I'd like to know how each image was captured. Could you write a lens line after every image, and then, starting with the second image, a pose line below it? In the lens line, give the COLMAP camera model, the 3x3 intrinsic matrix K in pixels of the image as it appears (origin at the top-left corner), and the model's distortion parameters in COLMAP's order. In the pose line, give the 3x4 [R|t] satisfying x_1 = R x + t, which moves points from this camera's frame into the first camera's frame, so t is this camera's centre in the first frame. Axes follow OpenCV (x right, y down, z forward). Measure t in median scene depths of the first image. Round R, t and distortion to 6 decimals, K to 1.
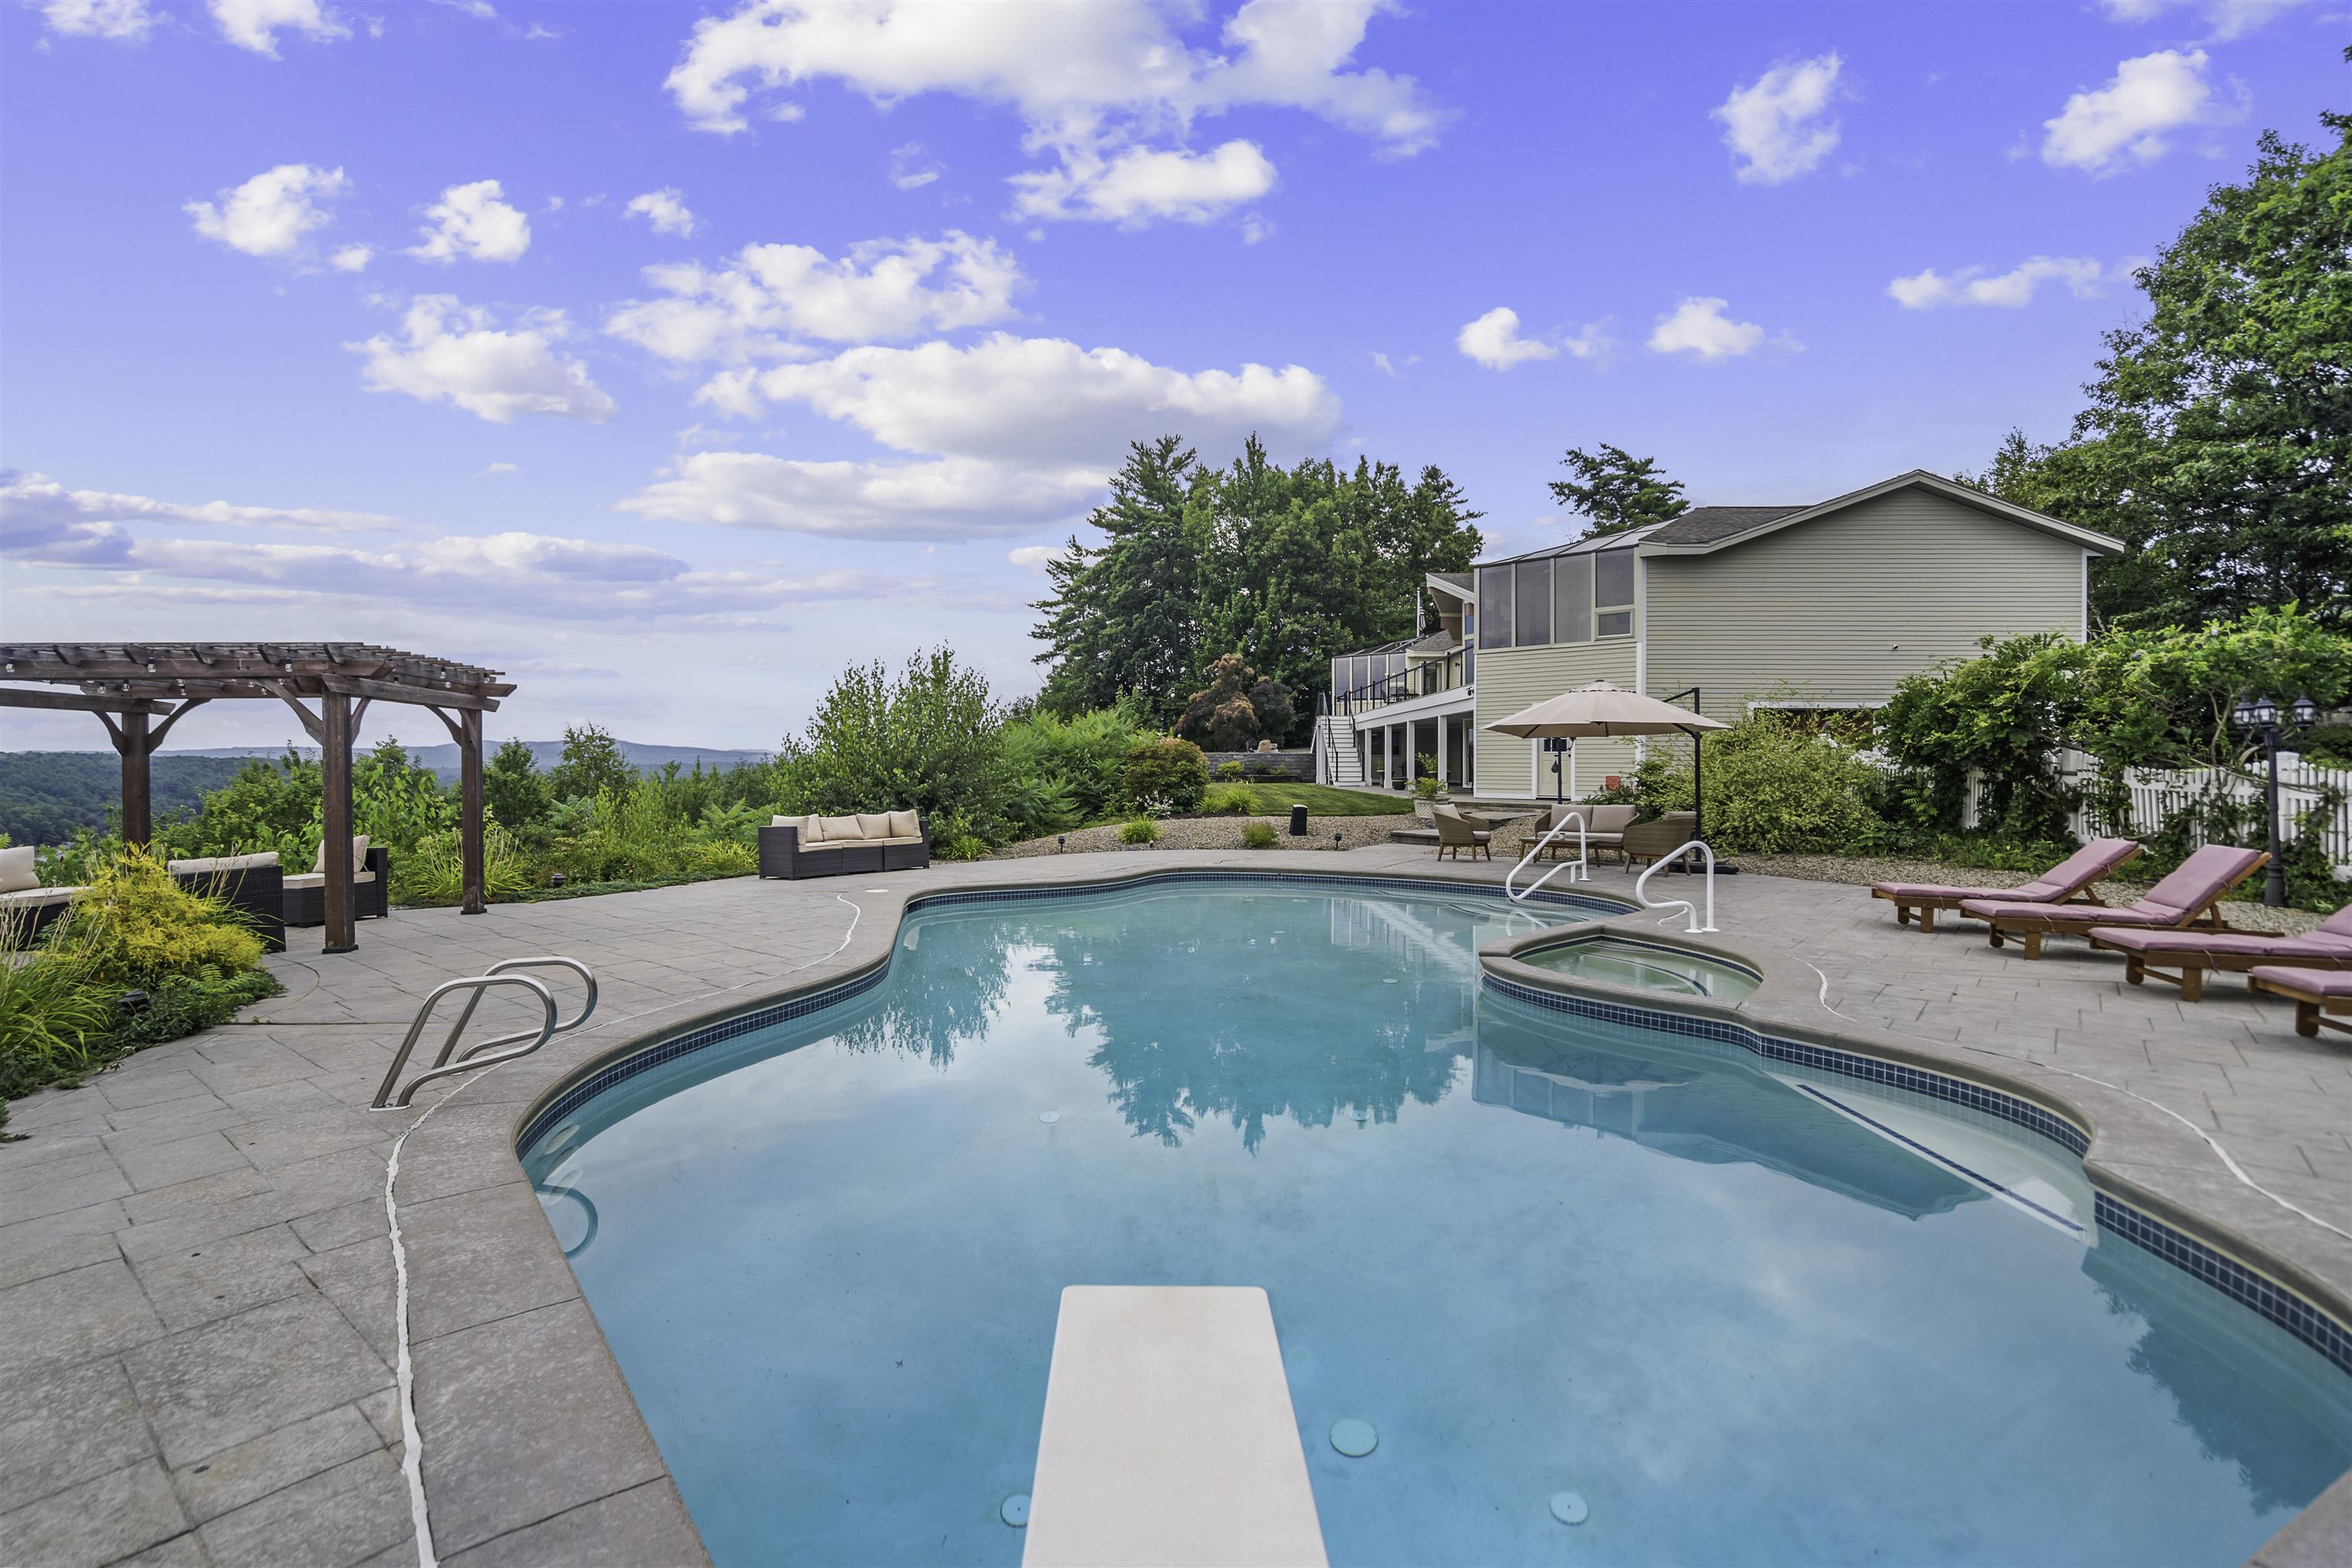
lens RADIAL K [[1071.1, 0, 1175.2], [0, 1071.1, 767.9], [0, 0, 1]] dist [-0.001210, 0.002132]
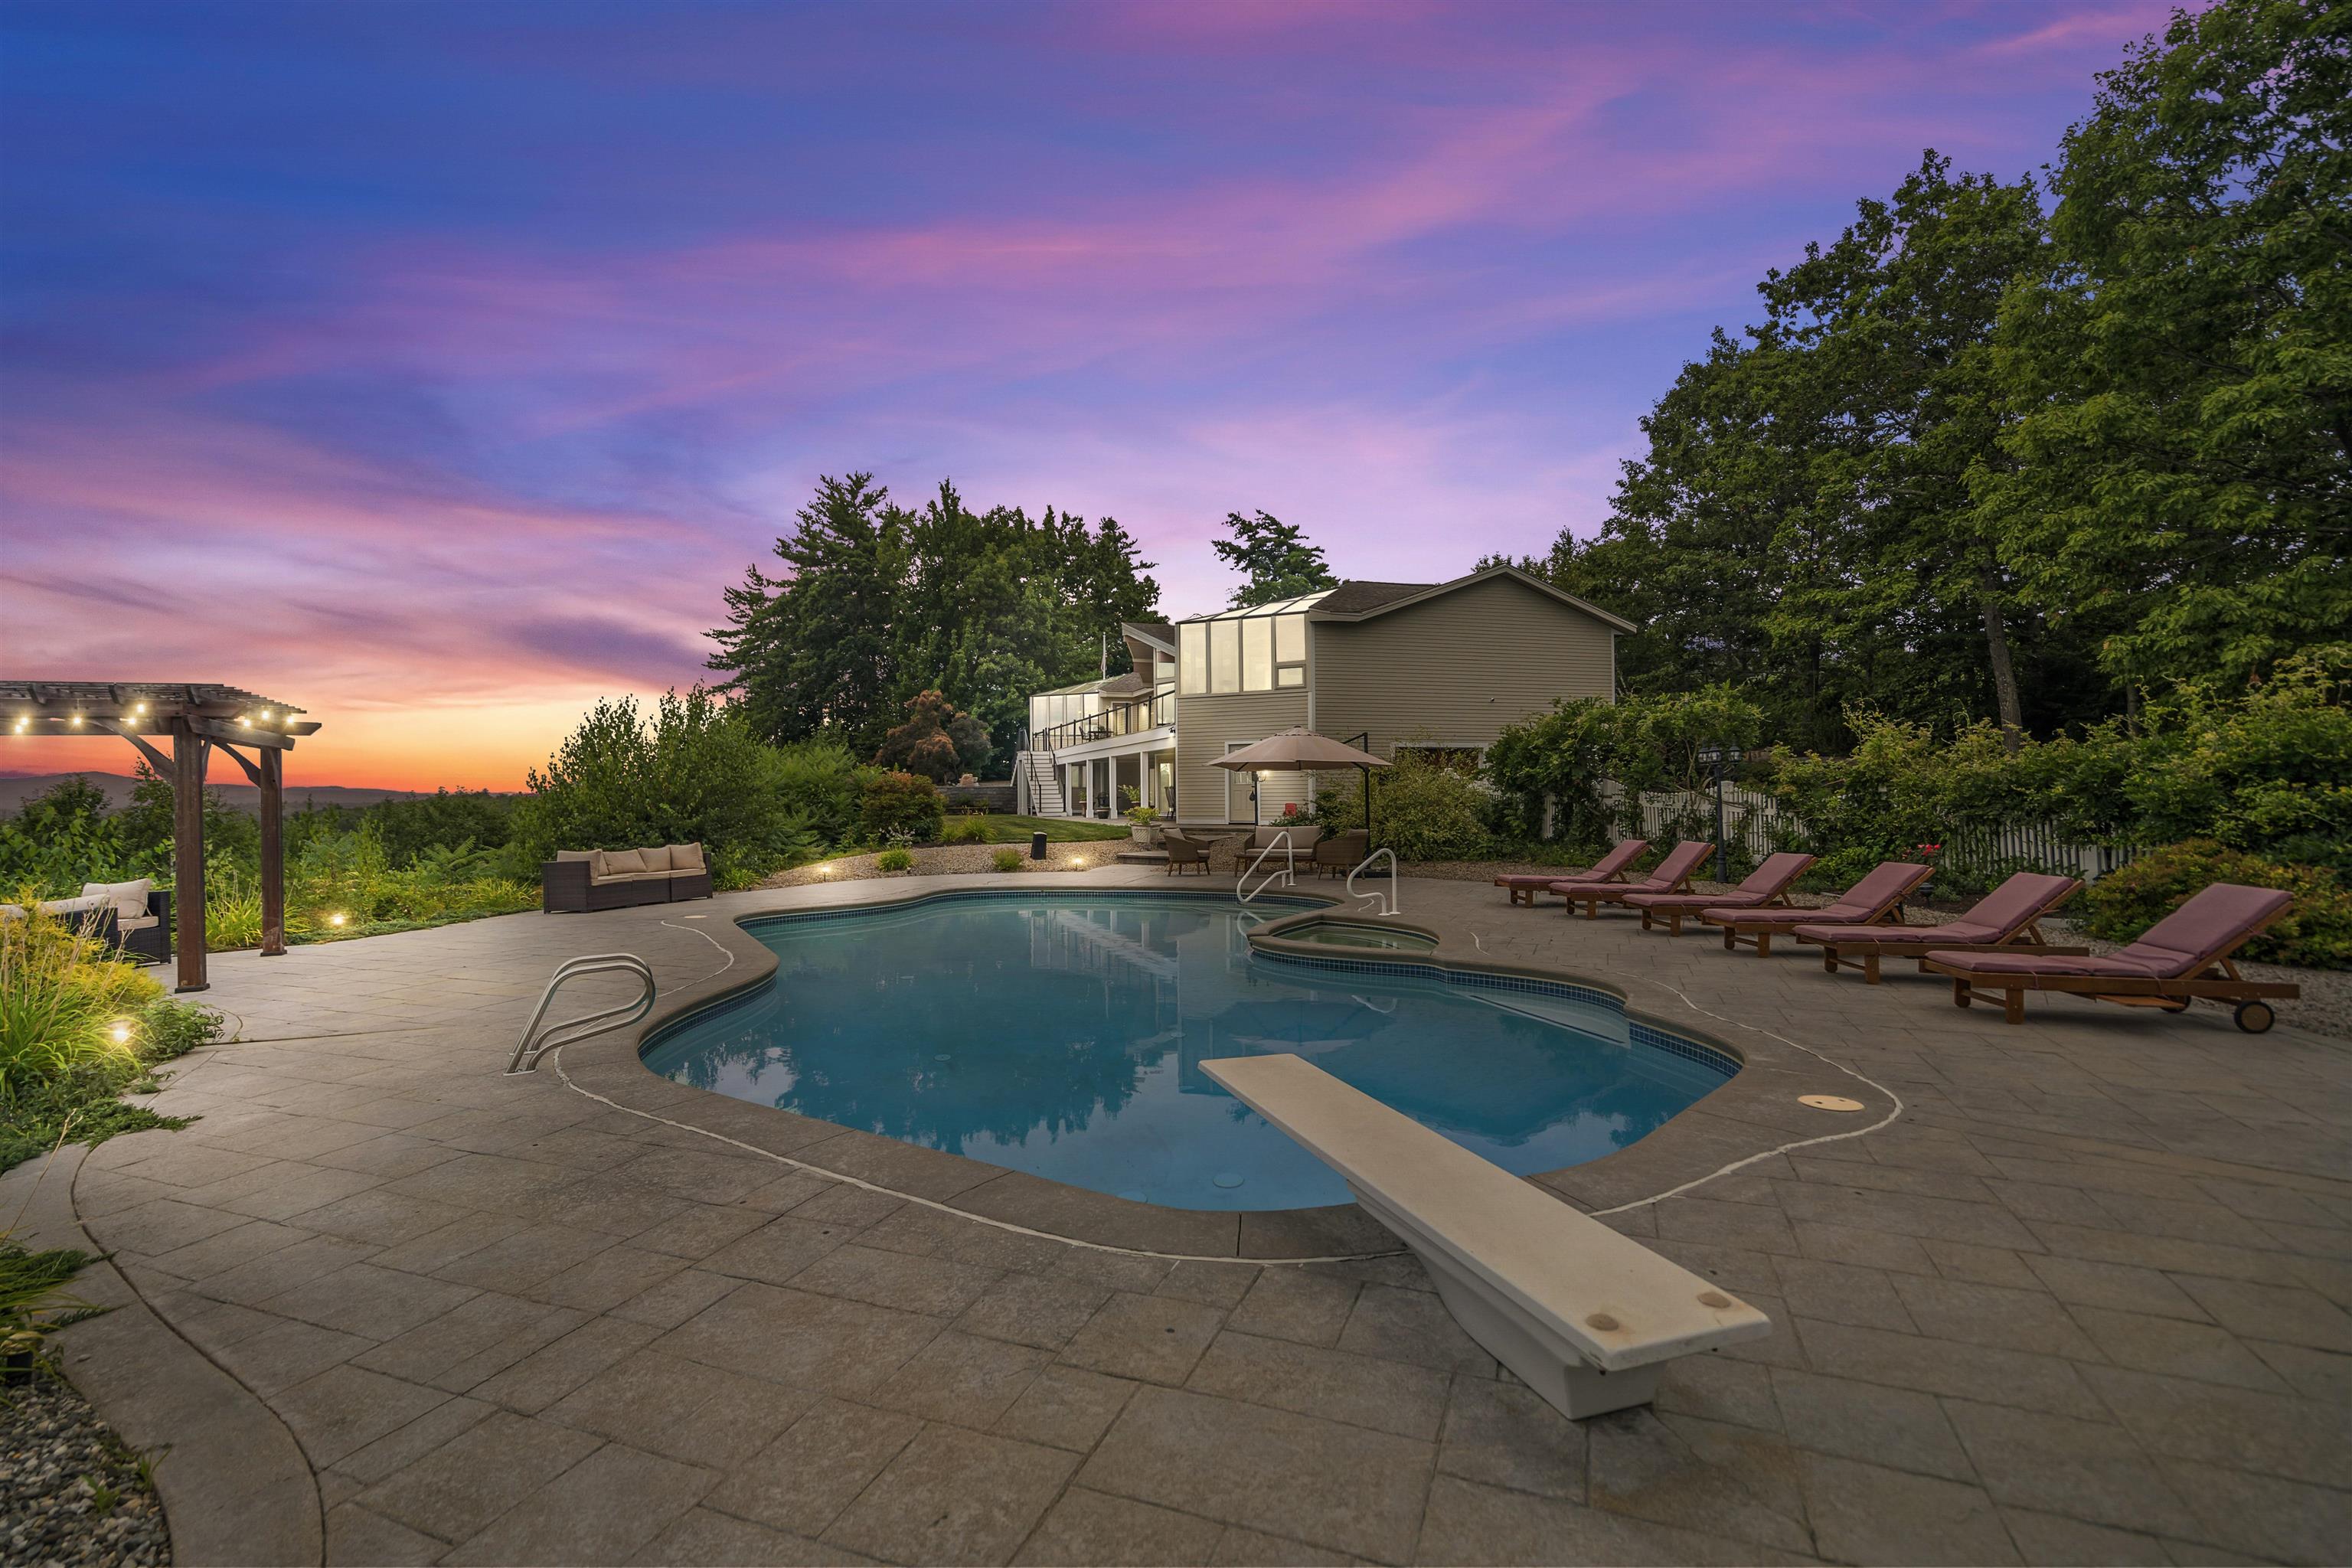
lens RADIAL K [[1071.1, 0, 1172.2], [0, 1071.1, 793.1], [0, 0, 1]] dist [-0.001210, 0.002132]
pose [[0.951008, -0.009477, 0.309022, -0.070994], [0.011591, 0.999920, -0.005006, 0.000545], [-0.308950, 0.008343, 0.951042, -0.079661]]
